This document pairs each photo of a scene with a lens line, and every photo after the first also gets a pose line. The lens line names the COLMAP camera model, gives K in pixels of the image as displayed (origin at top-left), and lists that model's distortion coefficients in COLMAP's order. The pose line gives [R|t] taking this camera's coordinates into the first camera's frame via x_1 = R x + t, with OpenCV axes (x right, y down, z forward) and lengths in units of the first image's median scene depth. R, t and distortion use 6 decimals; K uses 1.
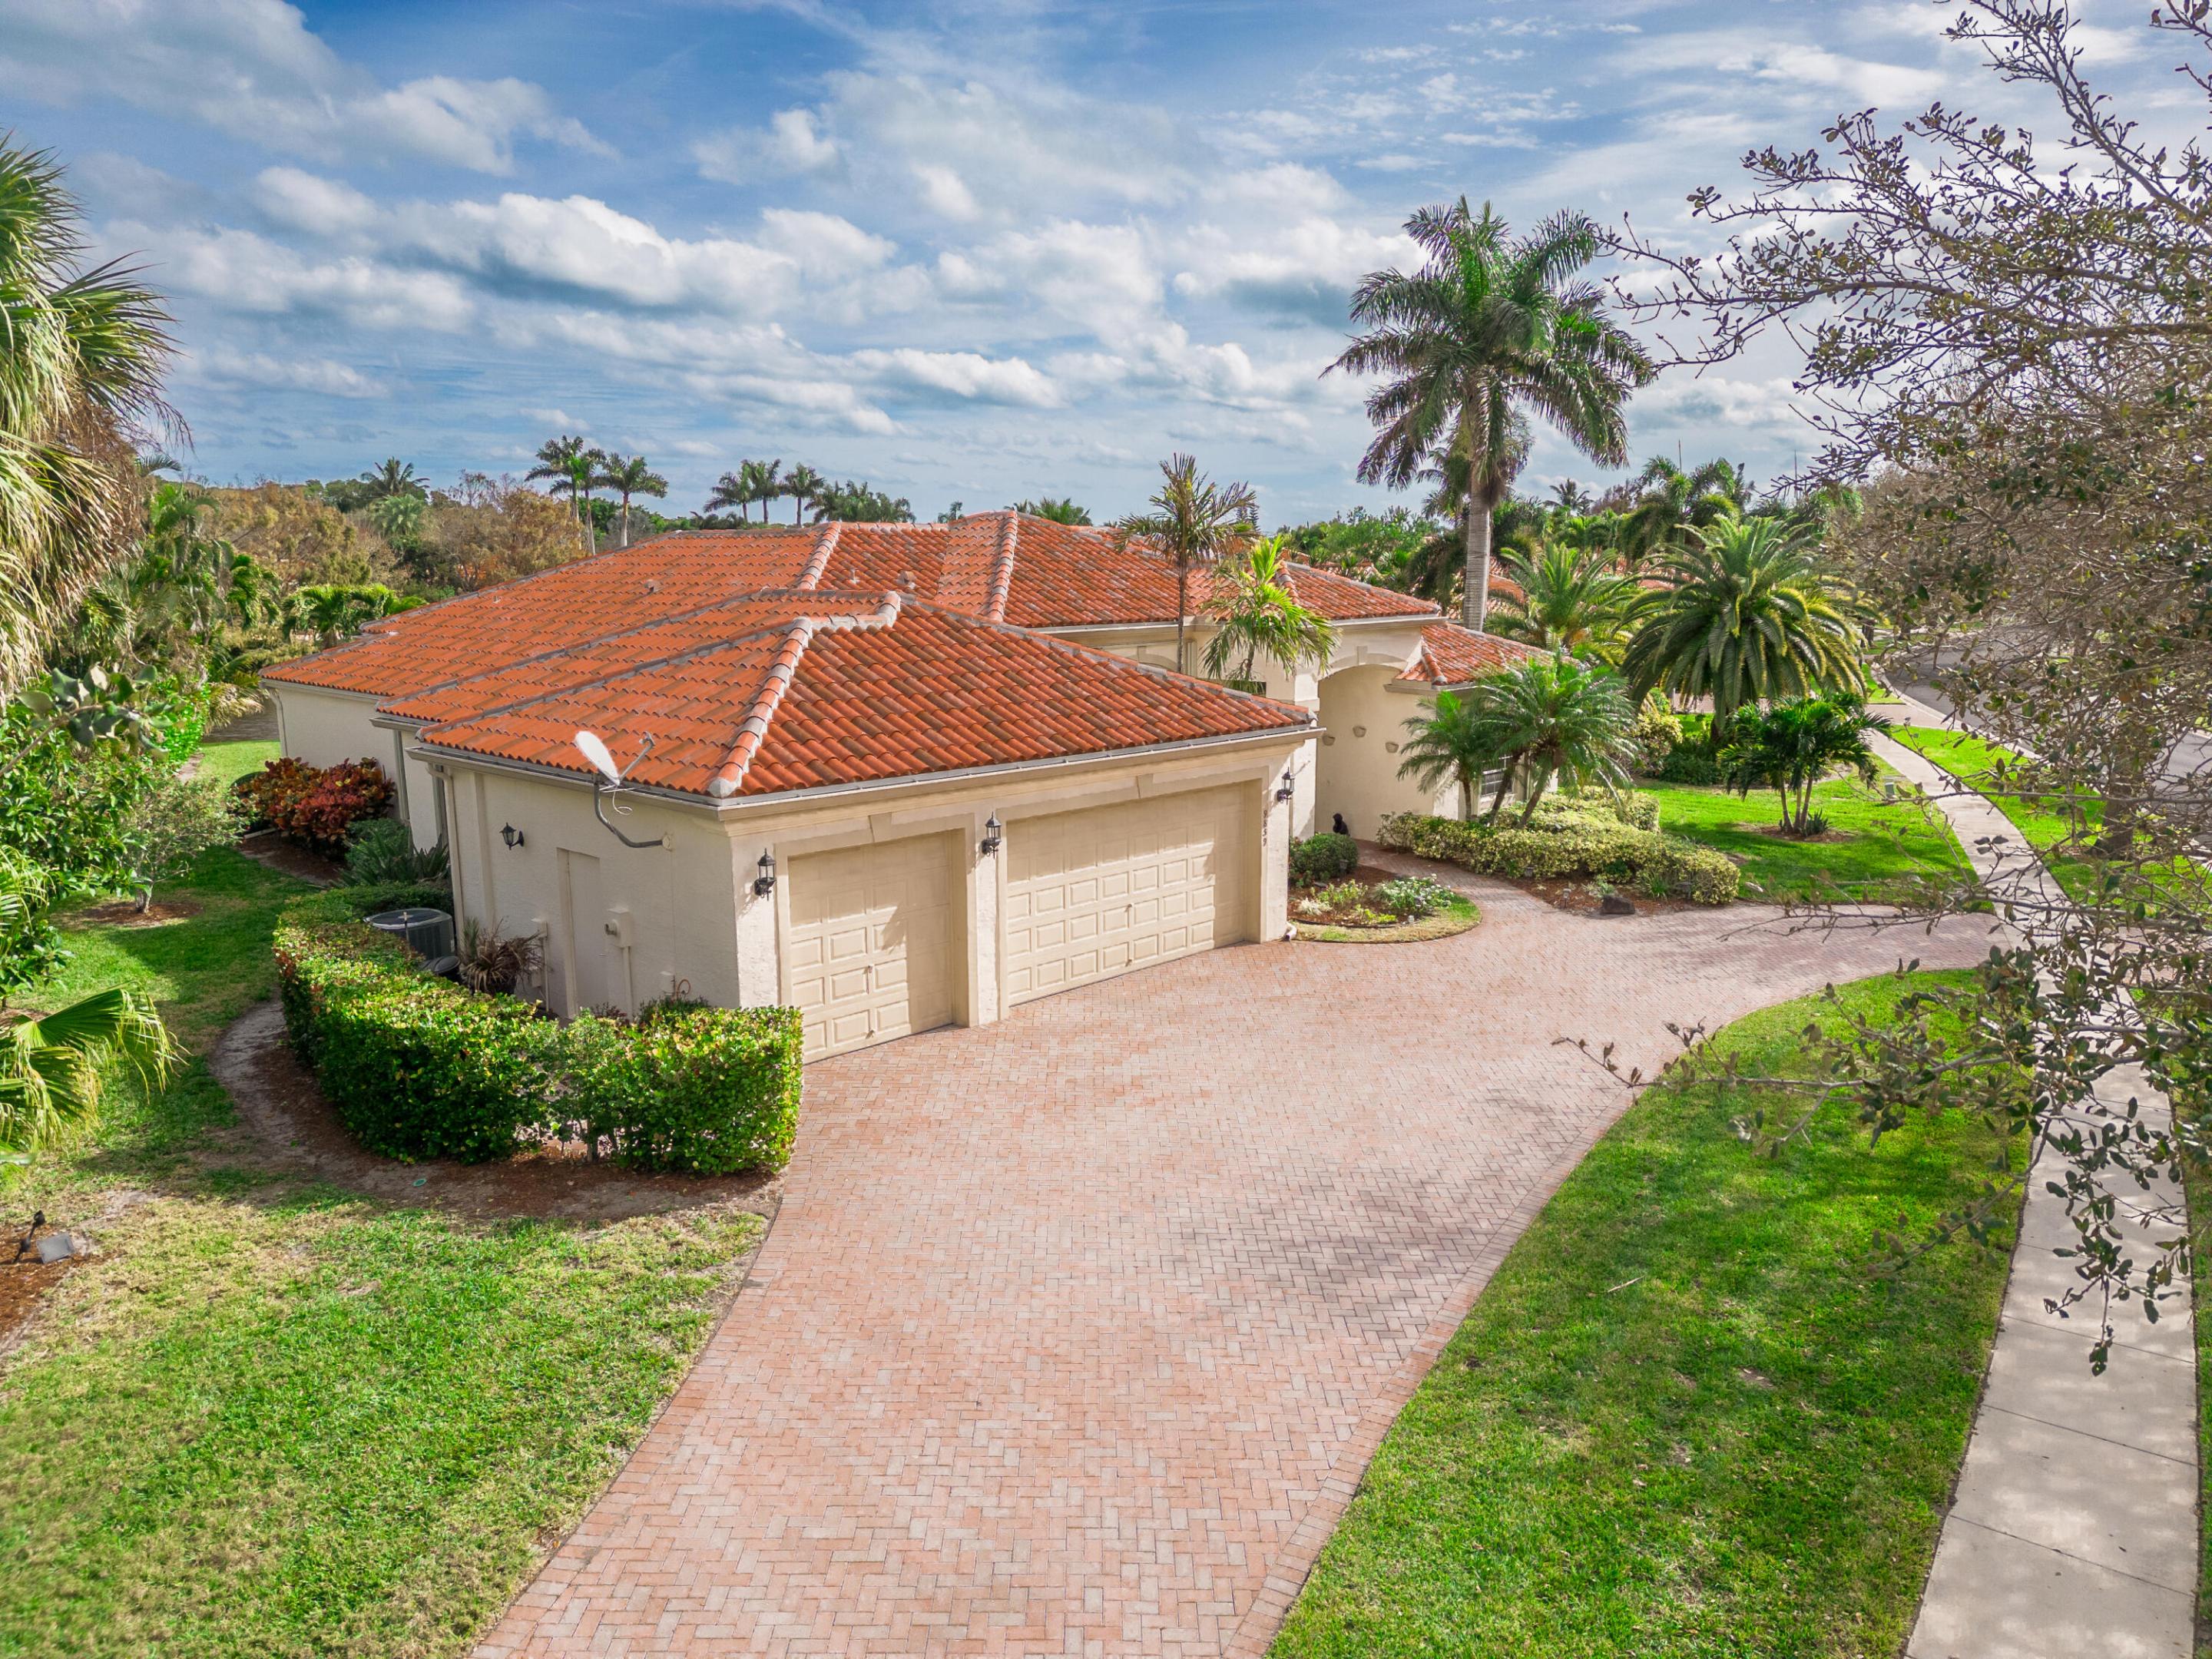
lens RADIAL K [[1561.9, 0, 1106.0], [0, 1561.9, 829.5], [0, 0, 1]] dist [0.071772, -0.082286]
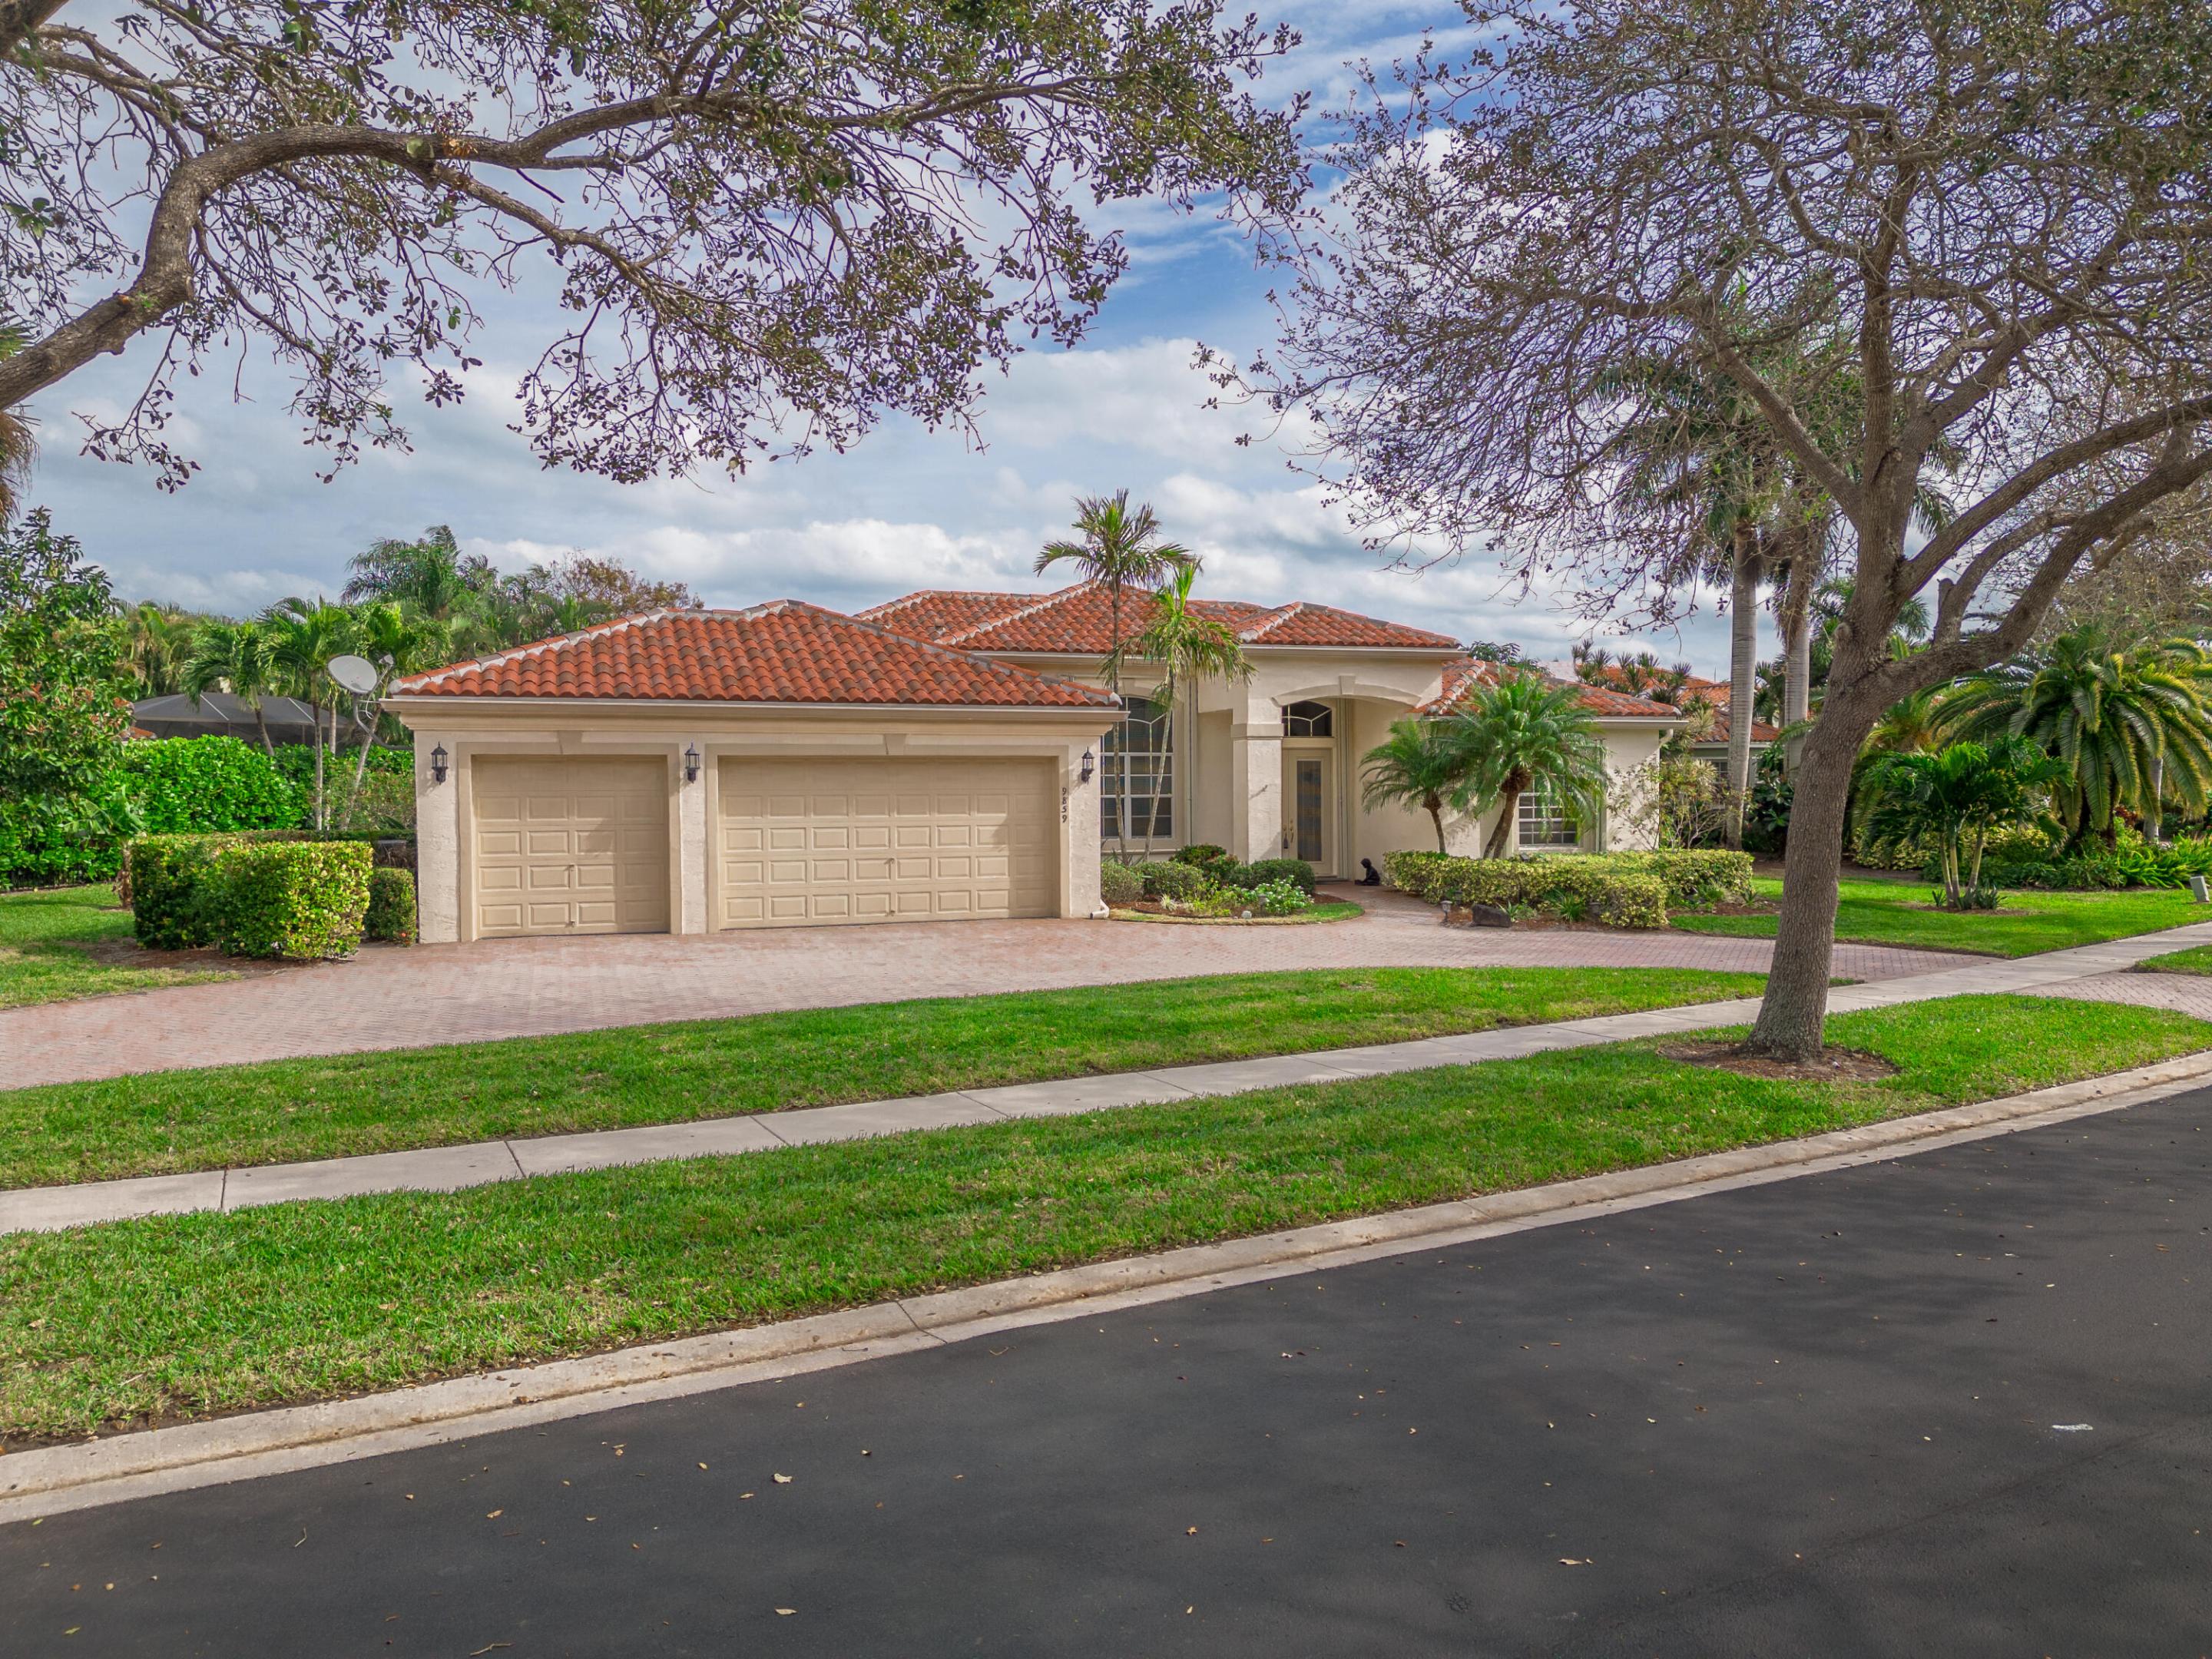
lens RADIAL K [[1544.1, 0, 1114.8], [0, 1544.1, 833.7], [0, 0, 1]] dist [0.058257, -0.043728]
pose [[0.894981, 0.008899, -0.446016, 0.713859], [-0.074106, 0.988875, -0.128973, 0.179096], [0.439907, 0.148481, 0.885684, 0.134639]]
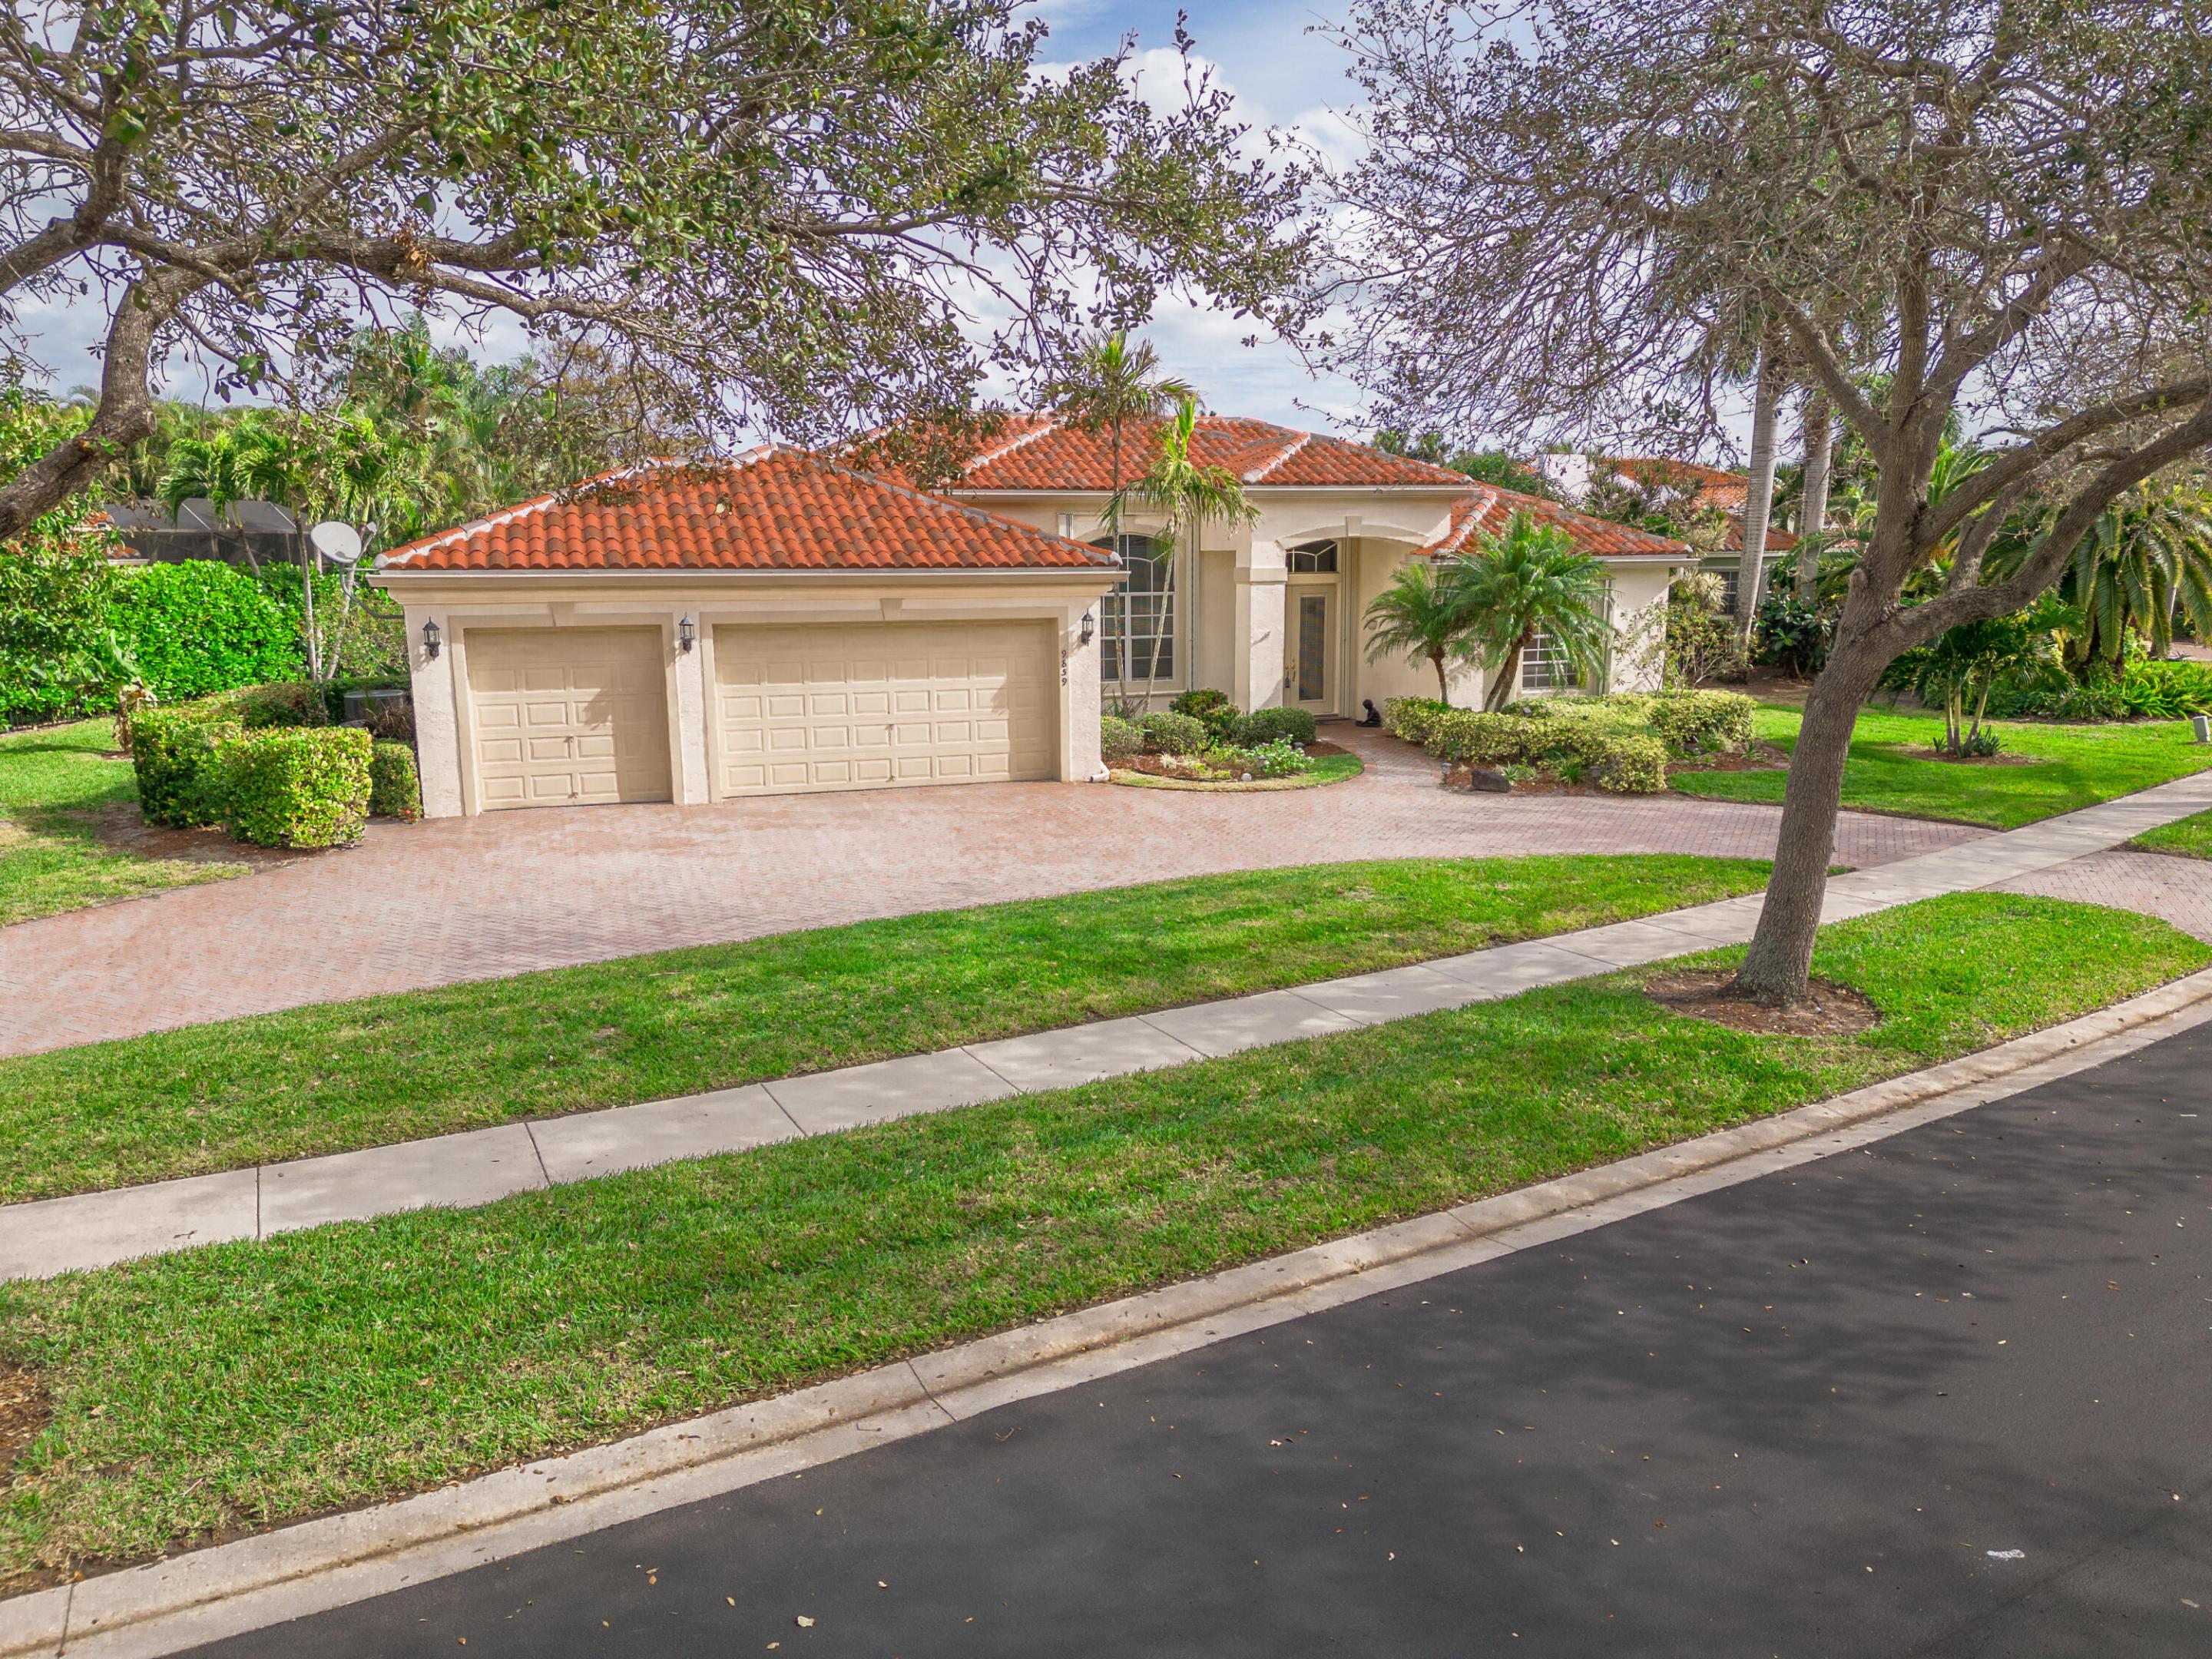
lens RADIAL K [[1544.1, 0, 1114.8], [0, 1544.1, 833.7], [0, 0, 1]] dist [0.058257, -0.043728]
pose [[0.894803, 0.078355, -0.439532, 0.711315], [-0.074811, 0.996874, 0.025413, 0.096618], [0.440149, 0.010142, 0.897868, 0.126418]]
